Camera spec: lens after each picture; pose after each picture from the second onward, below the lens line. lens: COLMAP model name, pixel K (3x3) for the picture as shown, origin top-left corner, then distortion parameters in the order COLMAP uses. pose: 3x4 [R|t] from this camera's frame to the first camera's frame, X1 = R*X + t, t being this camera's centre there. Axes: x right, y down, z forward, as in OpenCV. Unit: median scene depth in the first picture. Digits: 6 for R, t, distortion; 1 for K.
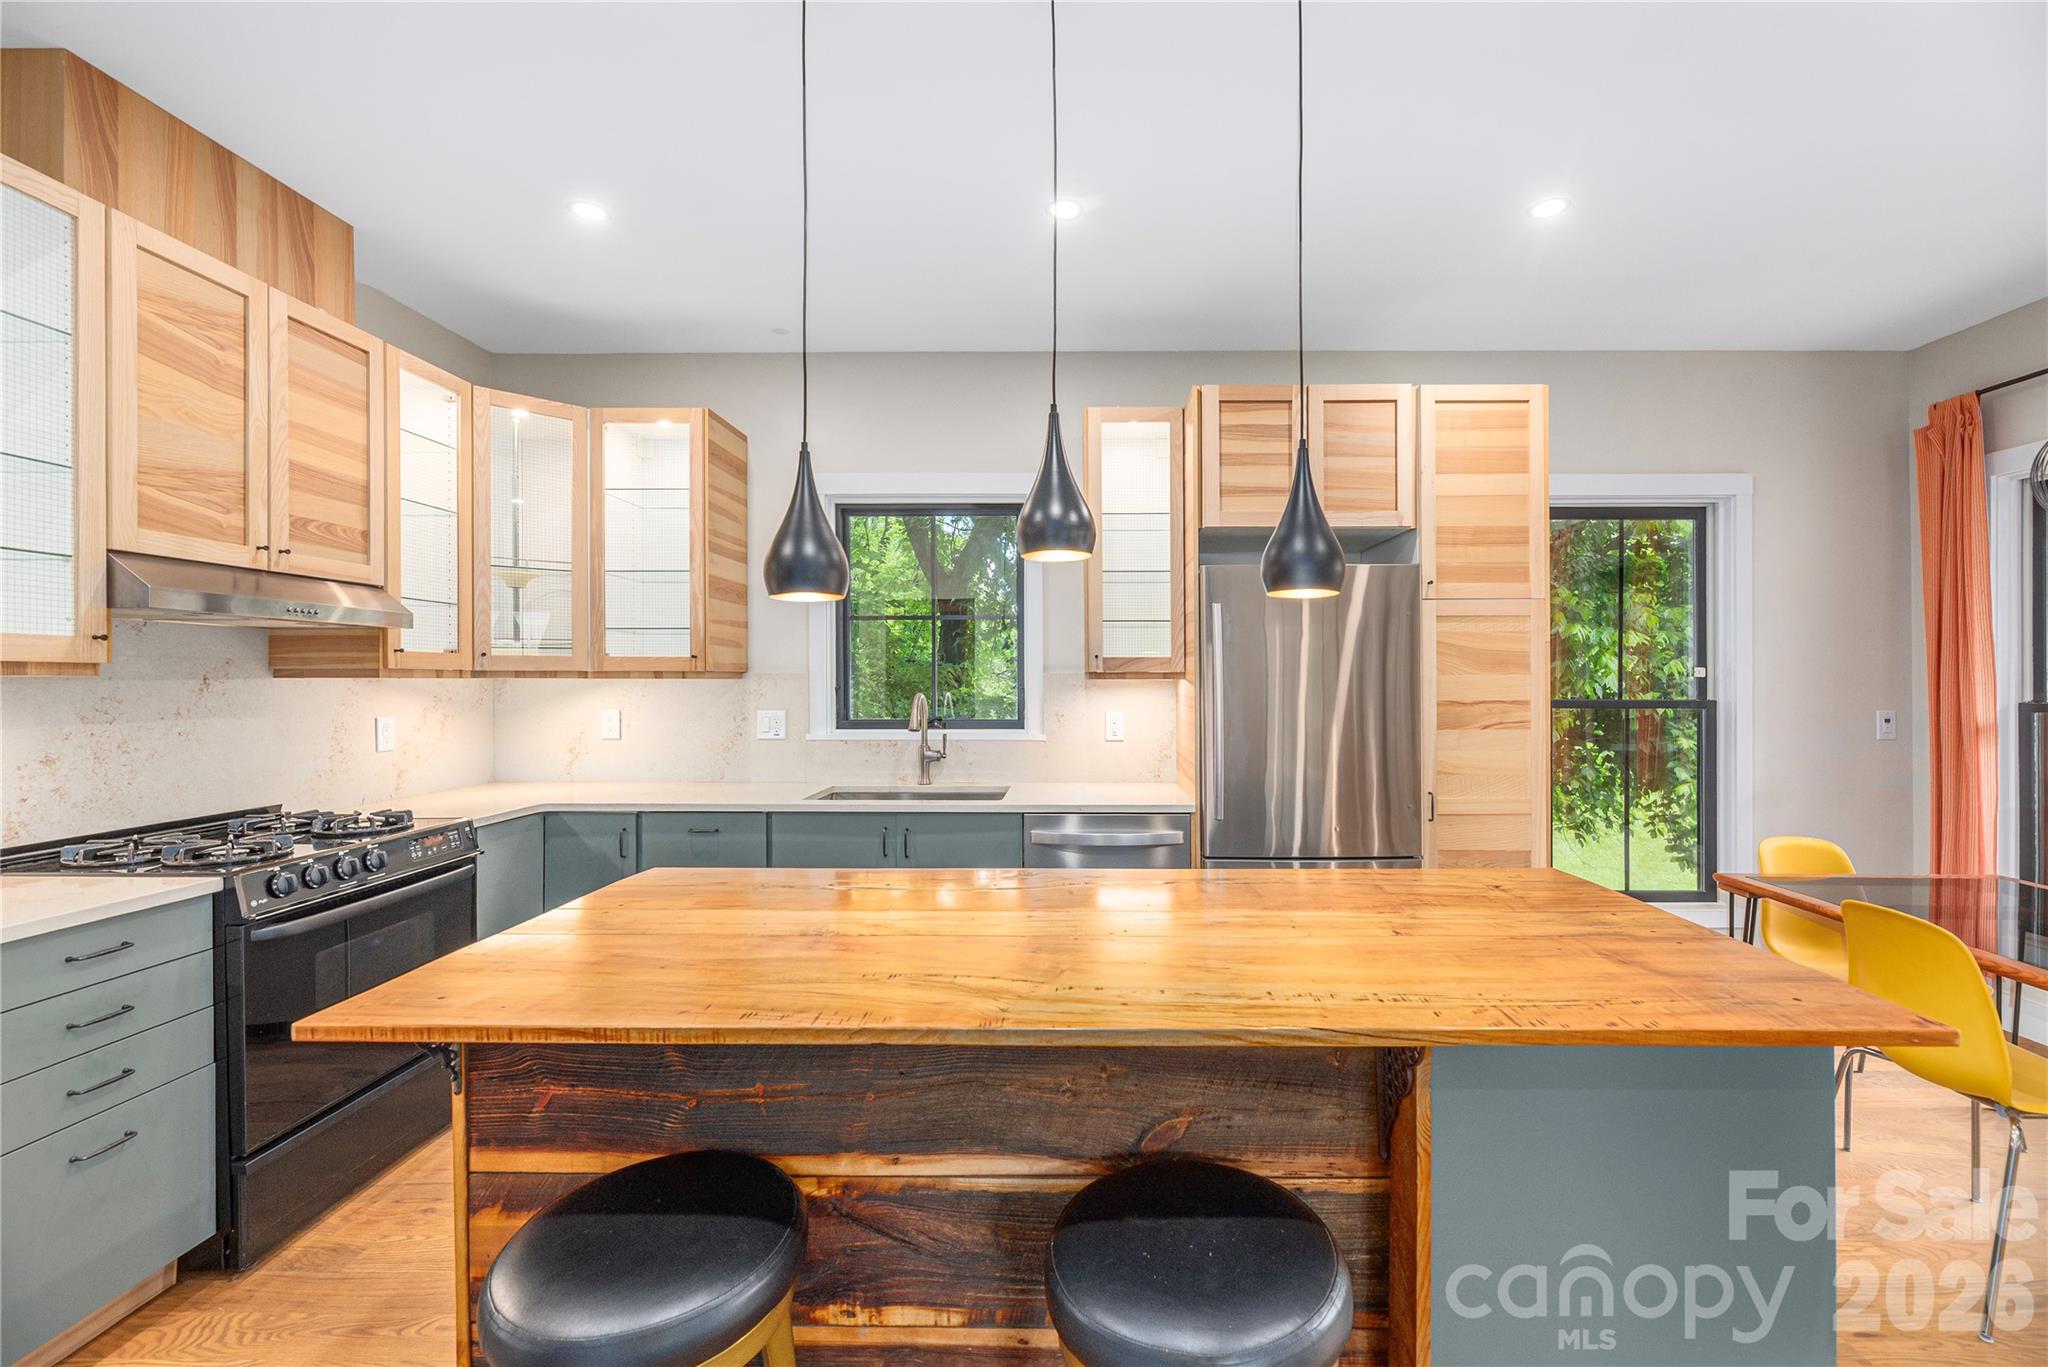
lens RADIAL K [[848.5, 0, 1052.3], [0, 848.5, 686.1], [0, 0, 1]] dist [-0.001819, -0.000999]
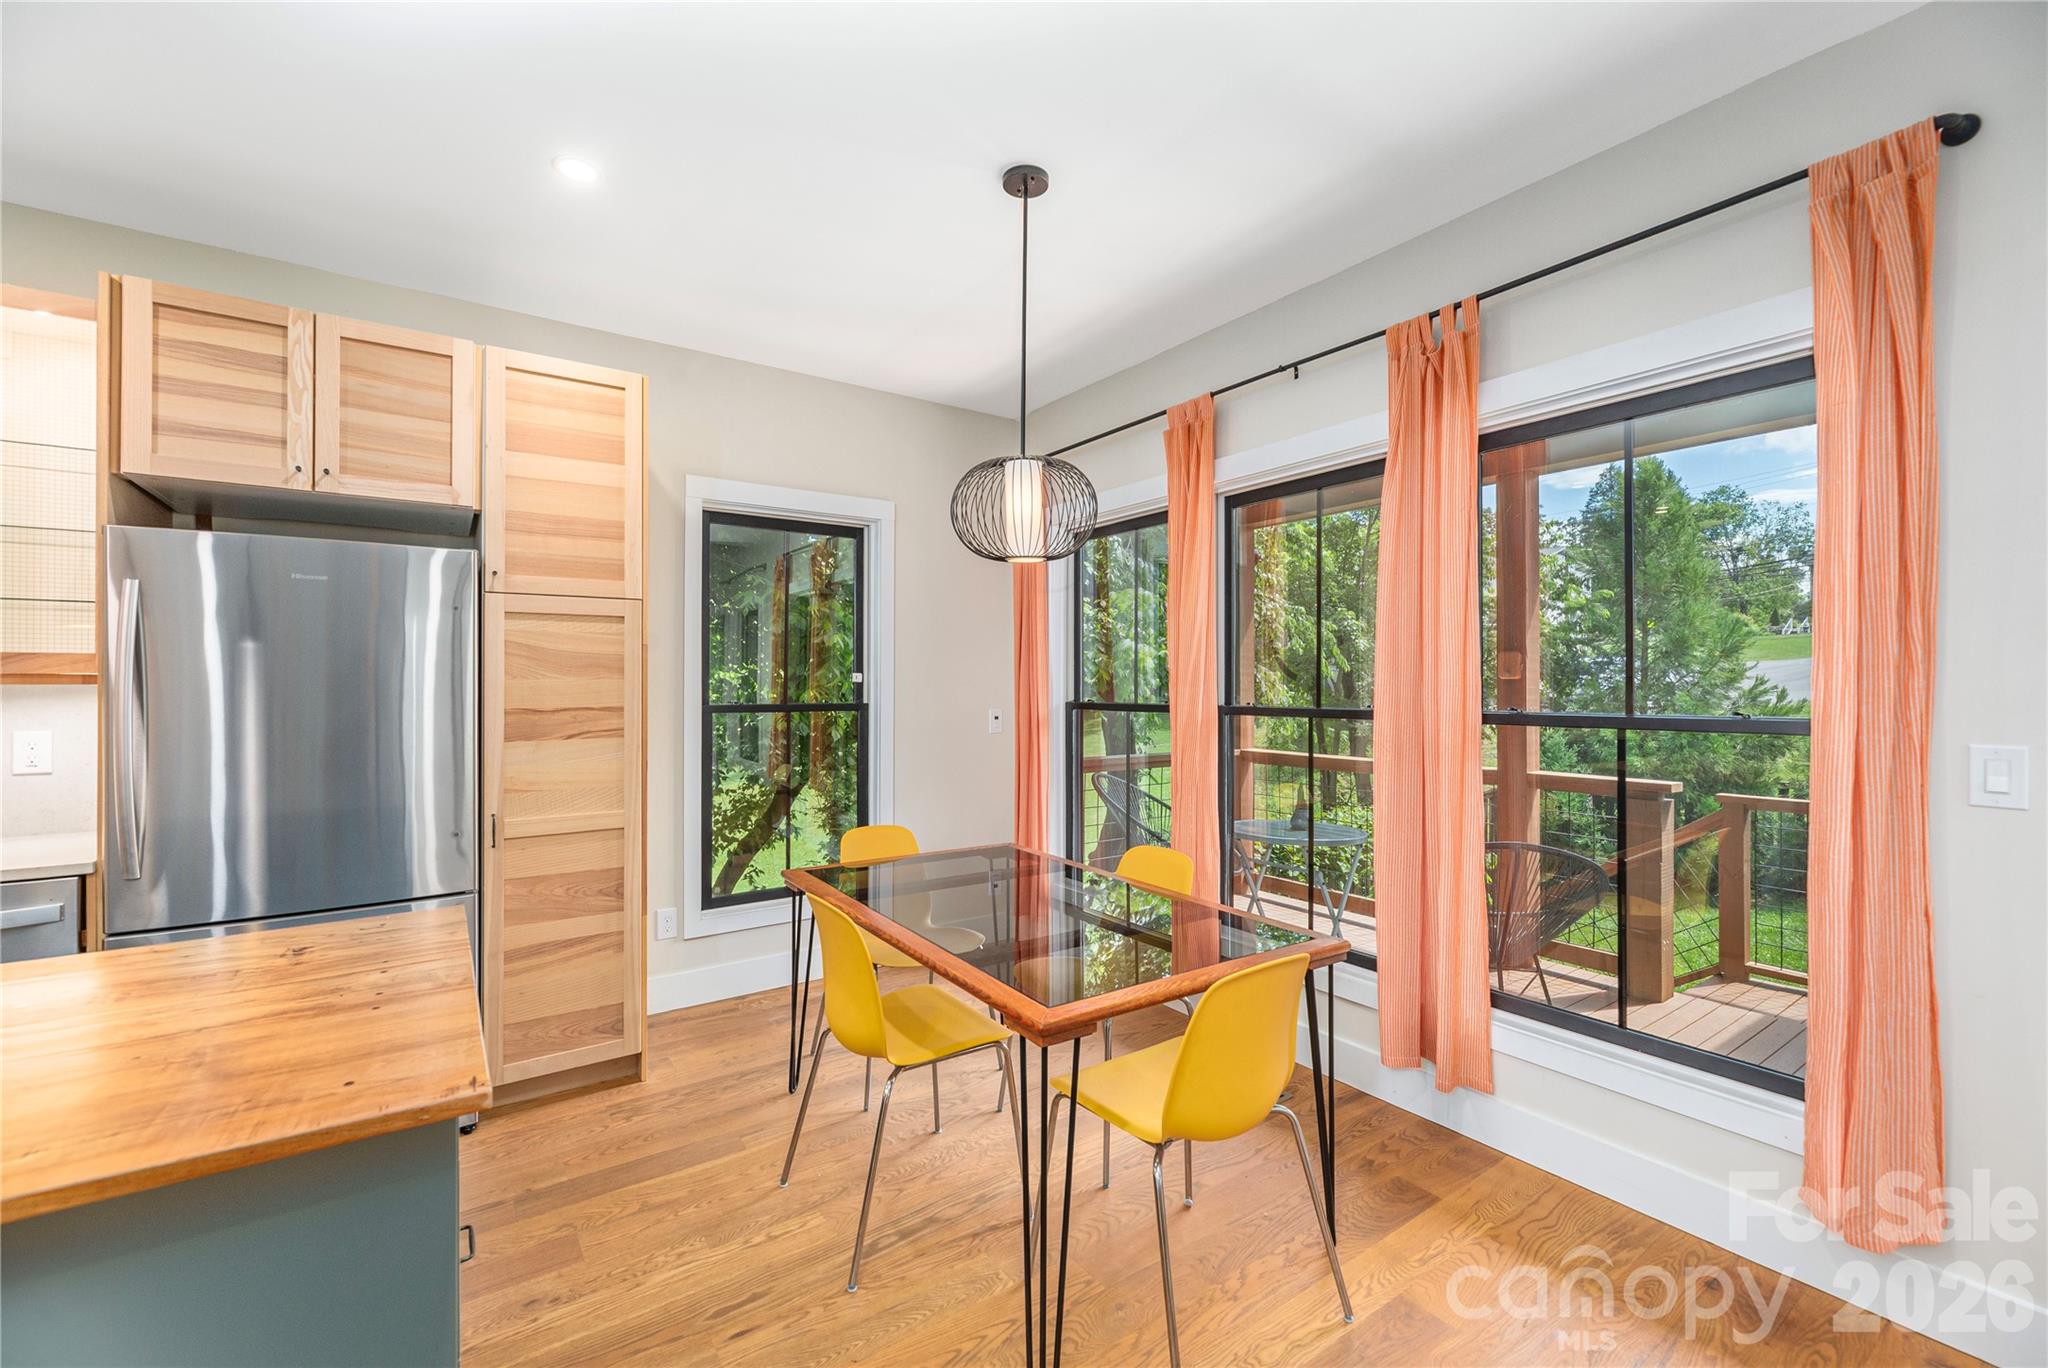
lens RADIAL K [[848.5, 0, 1032.6], [0, 848.5, 681.4], [0, 0, 1]] dist [-0.001819, -0.000999]
pose [[0.805856, 0.001246, 0.592111, 0.444995], [0.004092, 0.999962, -0.007673, -0.002596], [-0.592098, 0.008606, 0.805820, -0.031018]]
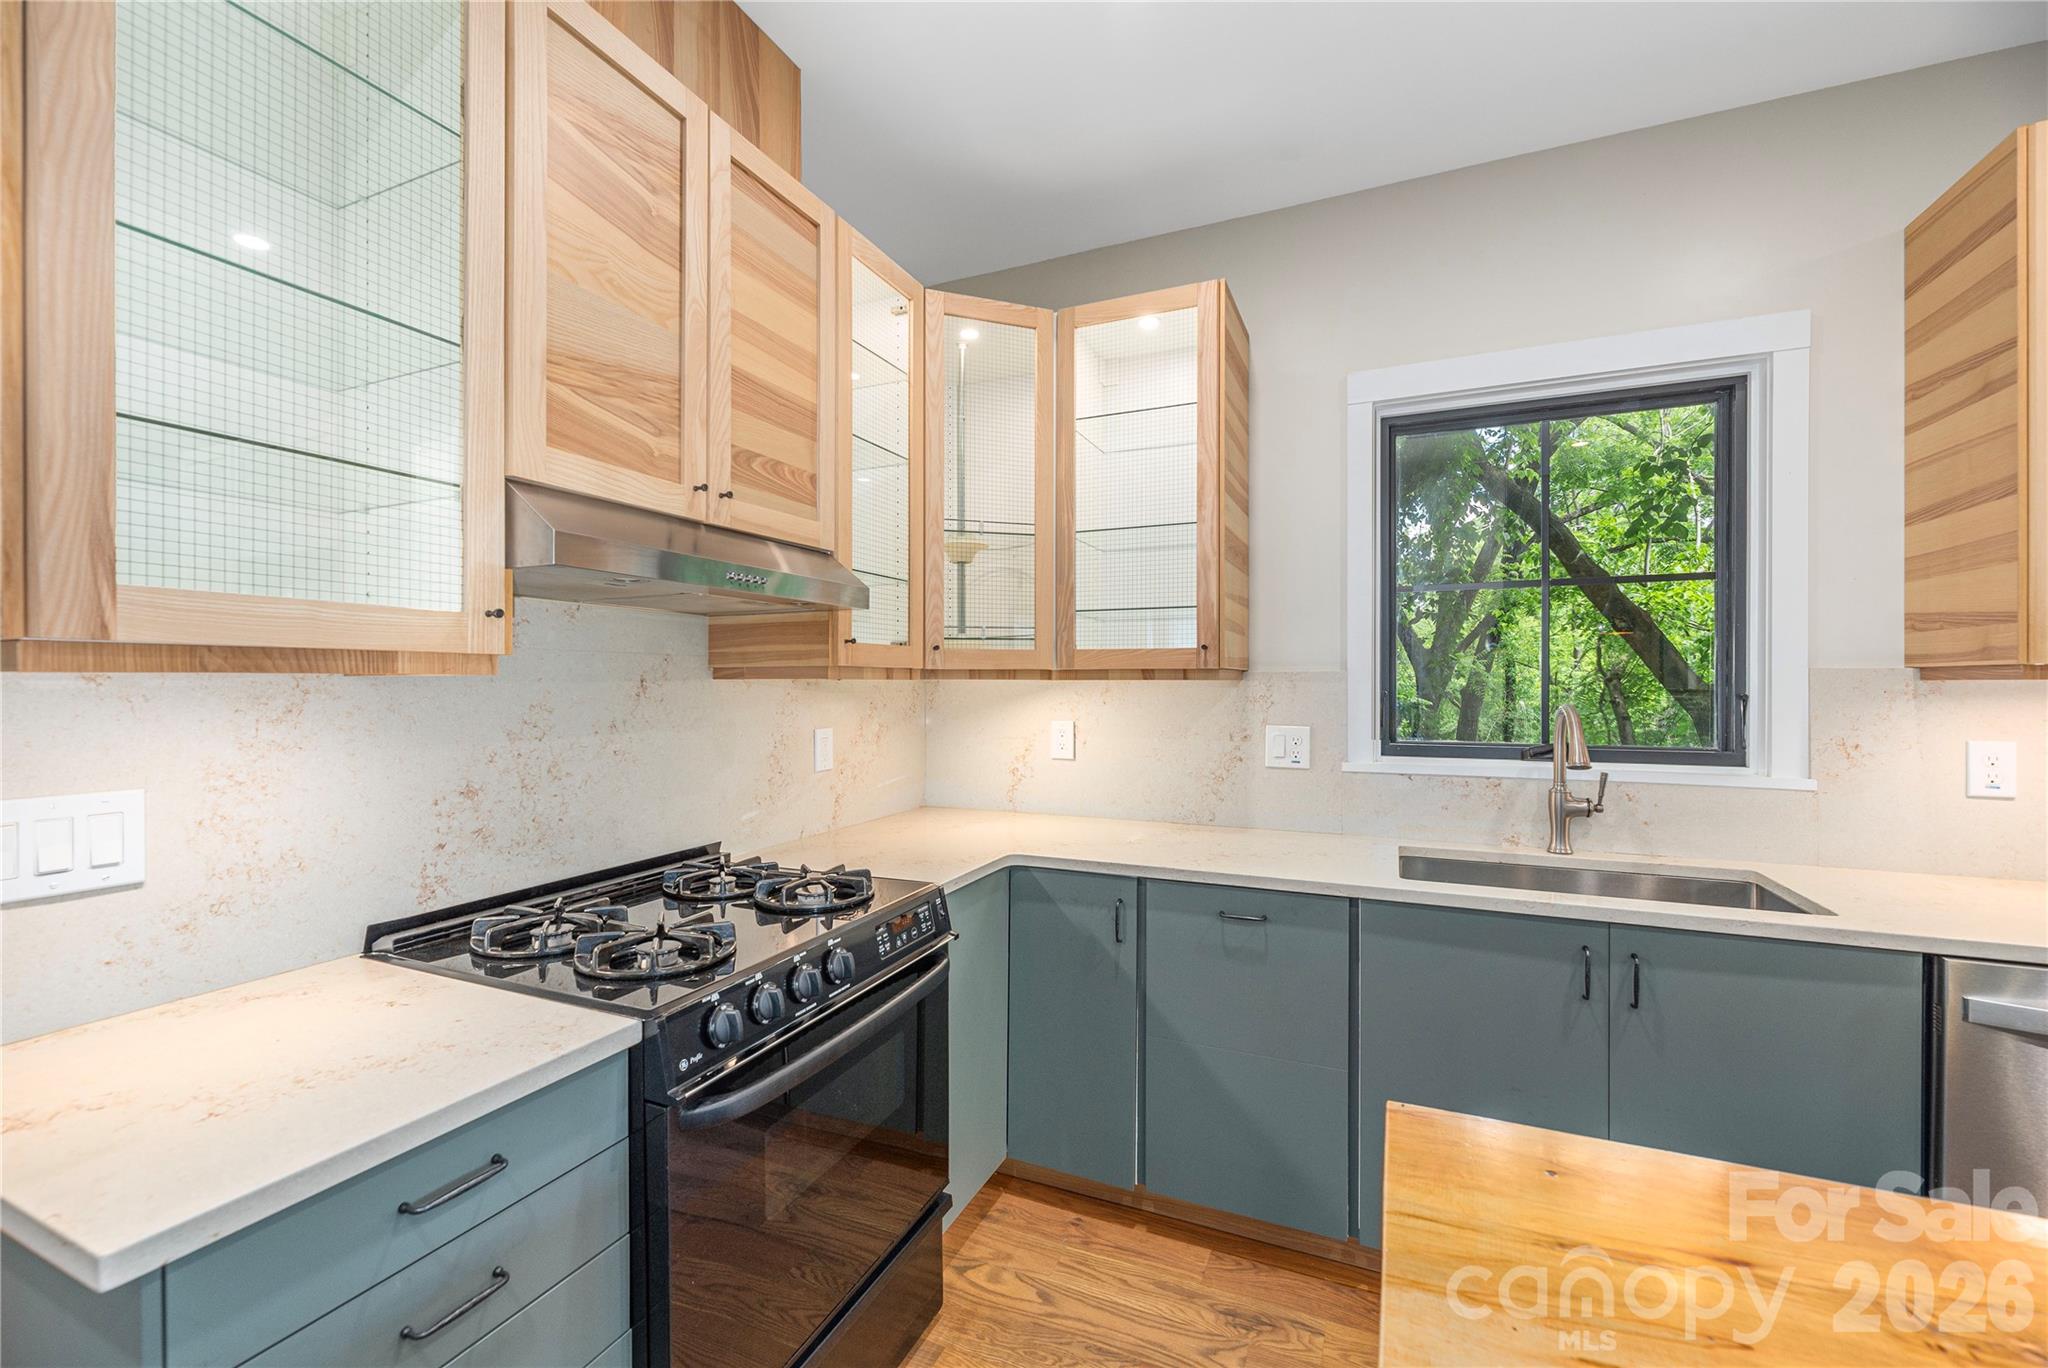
lens RADIAL K [[848.5, 0, 1014.1], [0, 848.5, 683.6], [0, 0, 1]] dist [-0.001819, -0.000999]
pose [[0.916323, -0.000411, -0.400440, -0.364440], [-0.001970, 0.999983, -0.005534, -0.001616], [0.400435, 0.005859, 0.916306, 0.405465]]
